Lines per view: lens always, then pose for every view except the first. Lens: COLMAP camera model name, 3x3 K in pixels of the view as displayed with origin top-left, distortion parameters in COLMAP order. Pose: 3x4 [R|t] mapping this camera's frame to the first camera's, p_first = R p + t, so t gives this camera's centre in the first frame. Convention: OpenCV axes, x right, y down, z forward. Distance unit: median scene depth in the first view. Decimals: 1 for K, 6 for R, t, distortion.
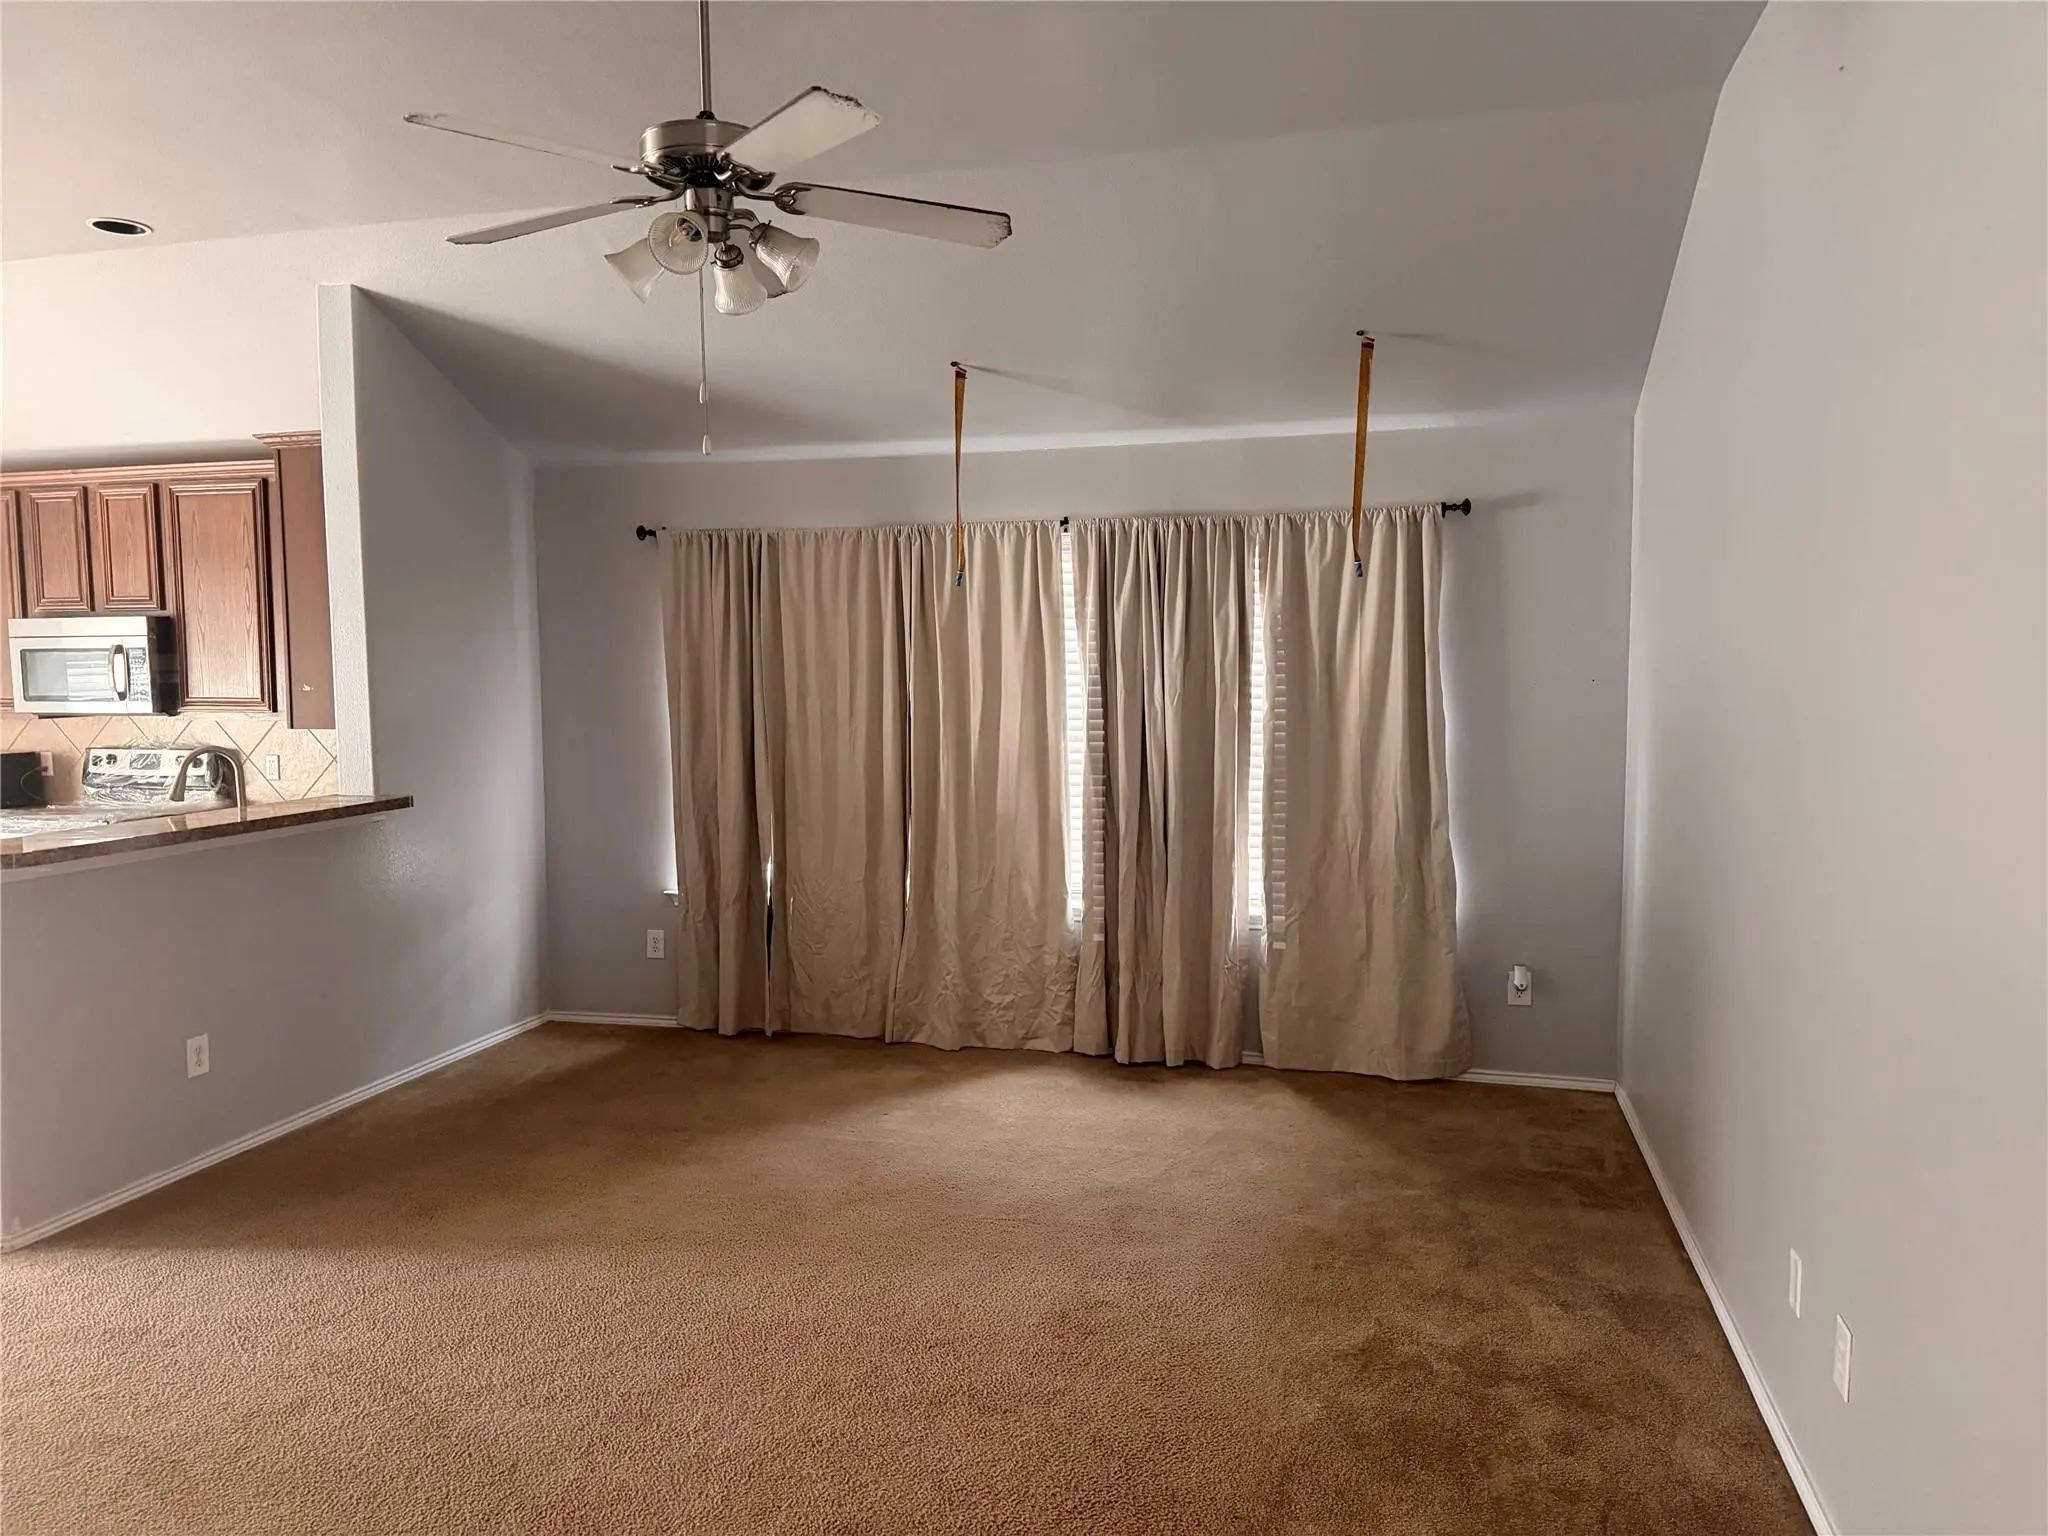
lens RADIAL K [[1481.6, 0, 1024.0], [0, 1481.6, 768.0], [0, 0, 1]] dist [0.201605, -0.263070]
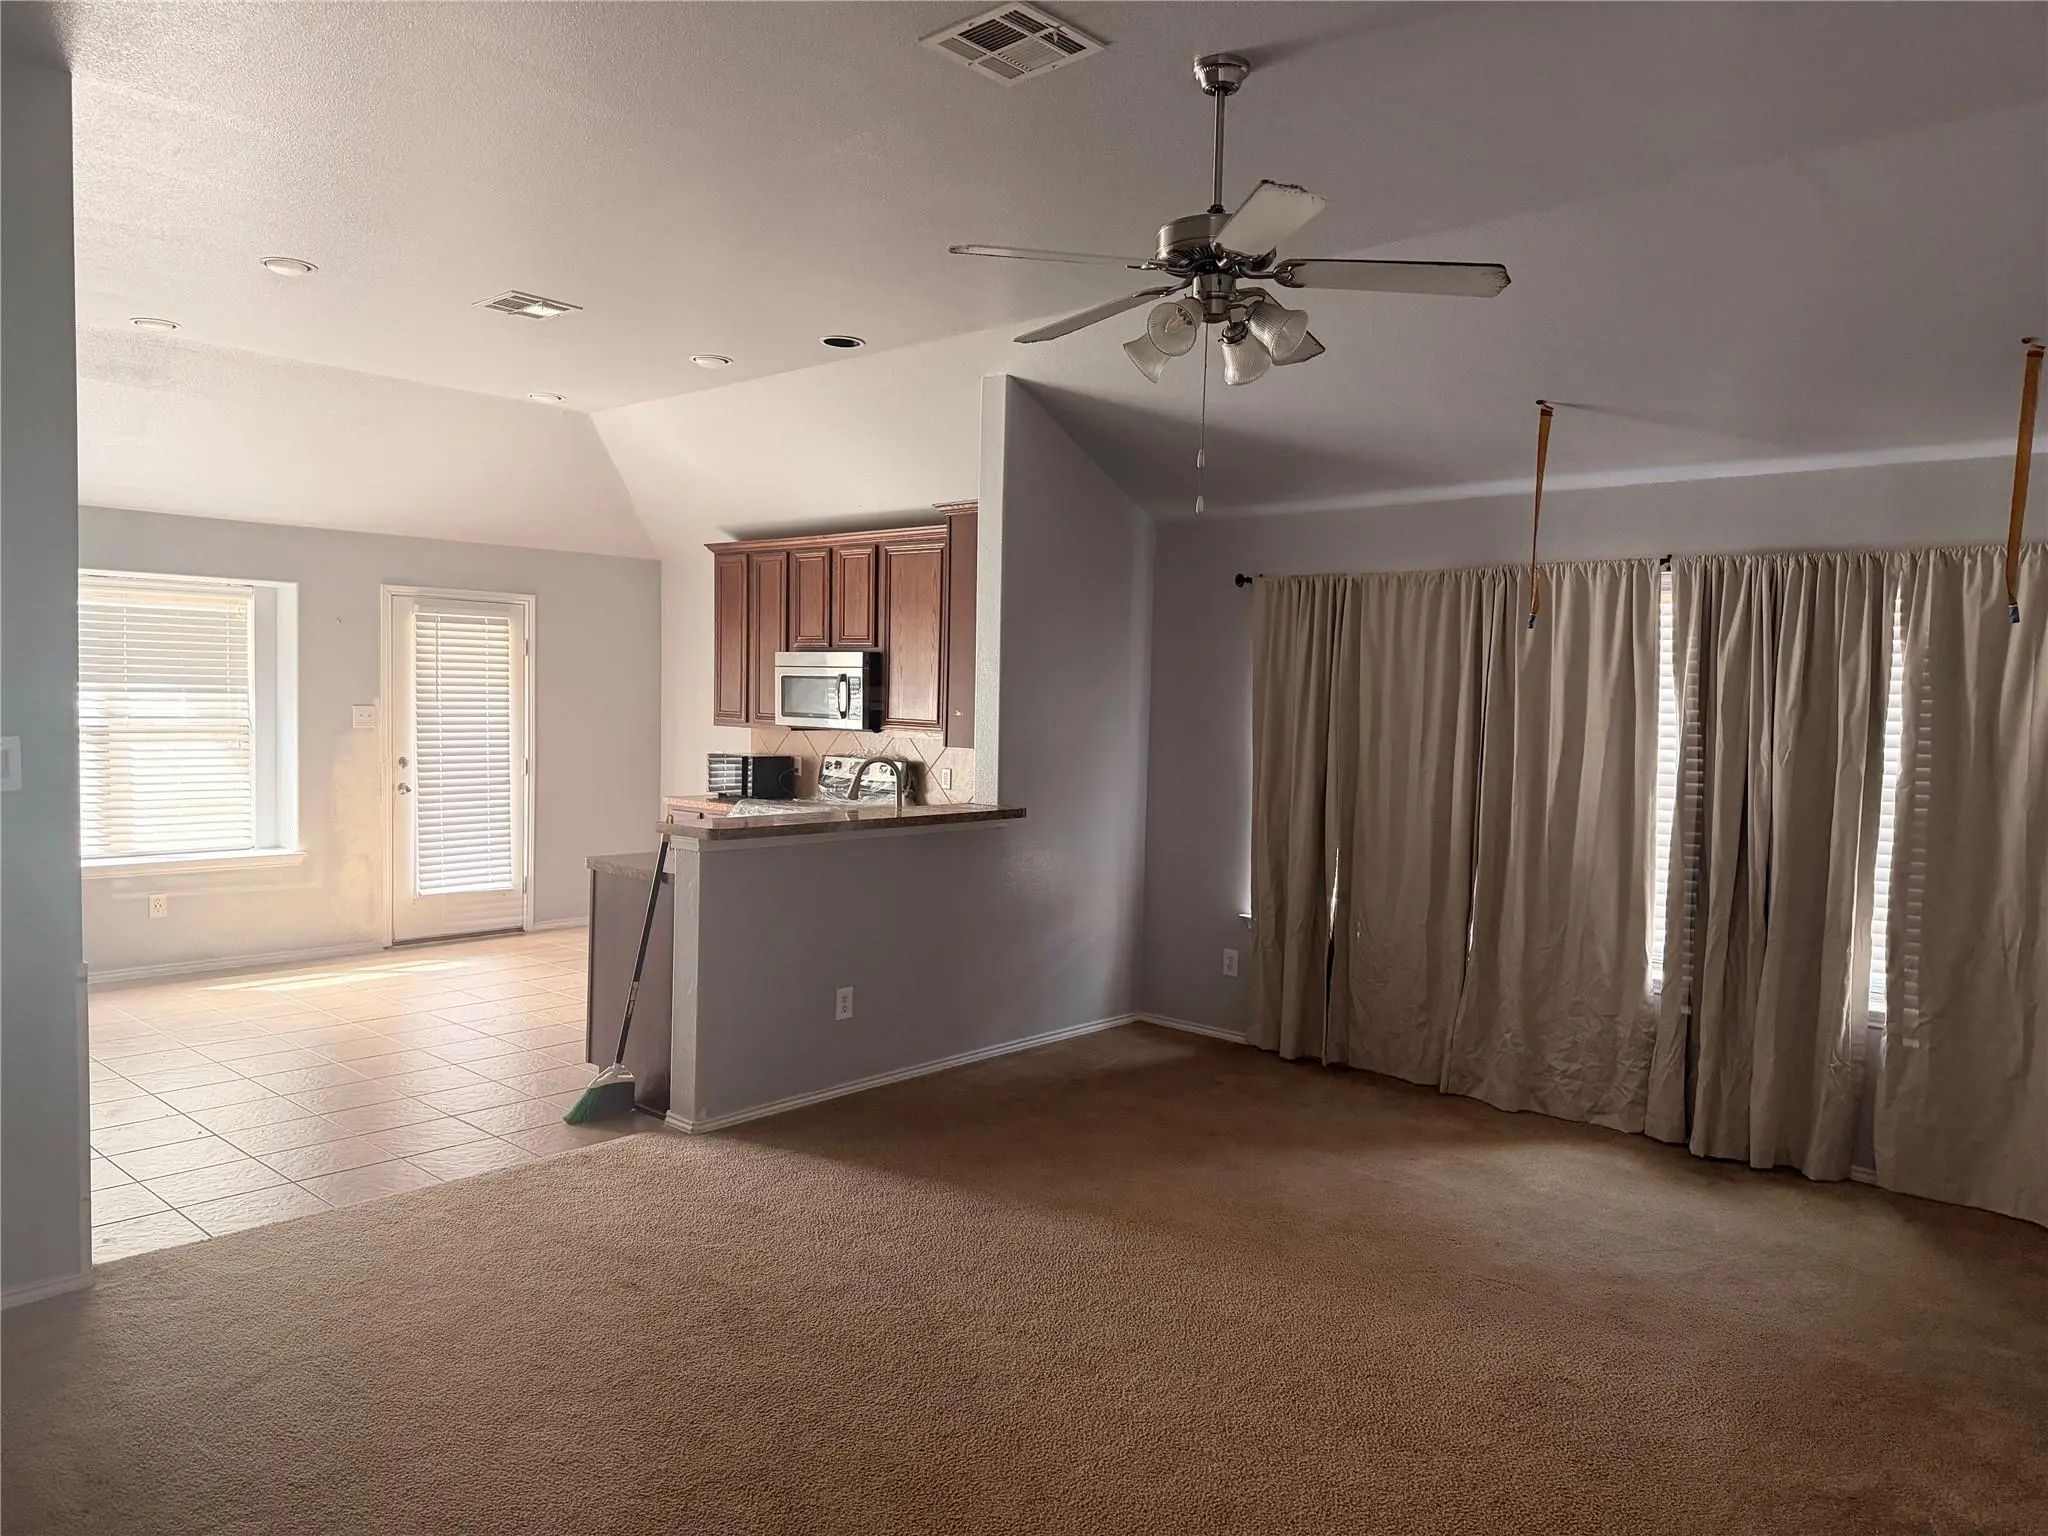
lens RADIAL K [[1481.6, 0, 1024.0], [0, 1481.6, 768.0], [0, 0, 1]] dist [0.201605, -0.263070]
pose [[0.892483, 0.053634, -0.447882, 0.101381], [-0.065795, 0.997765, -0.011625, 0.001048], [0.446257, 0.039844, 0.894017, -0.020377]]
